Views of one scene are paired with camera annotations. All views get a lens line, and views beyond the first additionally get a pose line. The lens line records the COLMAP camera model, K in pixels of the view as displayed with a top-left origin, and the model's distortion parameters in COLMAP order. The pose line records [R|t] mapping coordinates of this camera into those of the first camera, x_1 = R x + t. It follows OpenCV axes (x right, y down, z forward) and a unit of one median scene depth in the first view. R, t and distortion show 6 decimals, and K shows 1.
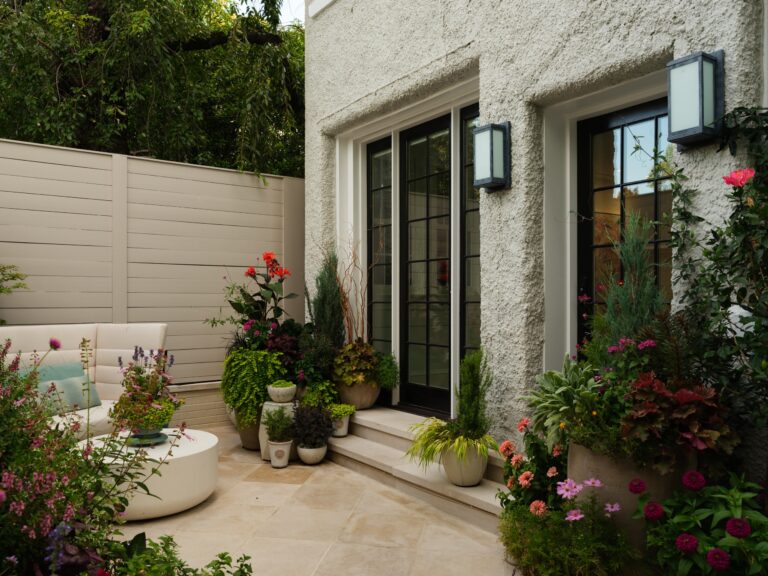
lens RADIAL K [[616.8, 0, 382.9], [0, 616.8, 306.2], [0, 0, 1]] dist [-0.001997, -0.000545]
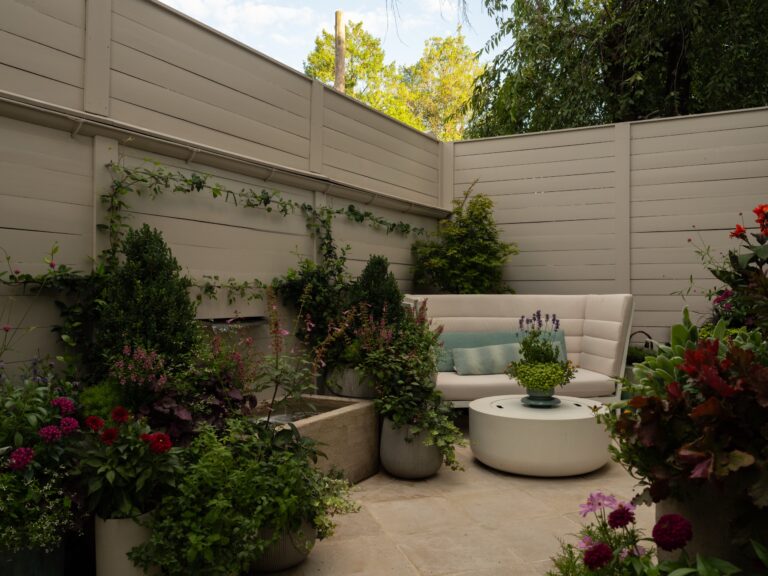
lens RADIAL K [[659.7, 0, 384.0], [0, 659.7, 288.0], [0, 0, 1]] dist [0.016883, 0.009959]
pose [[0.458833, -0.006047, -0.888502, 0.387106], [-0.006675, 0.999925, -0.010253, 0.033657], [0.888498, 0.010635, 0.458758, 0.218467]]
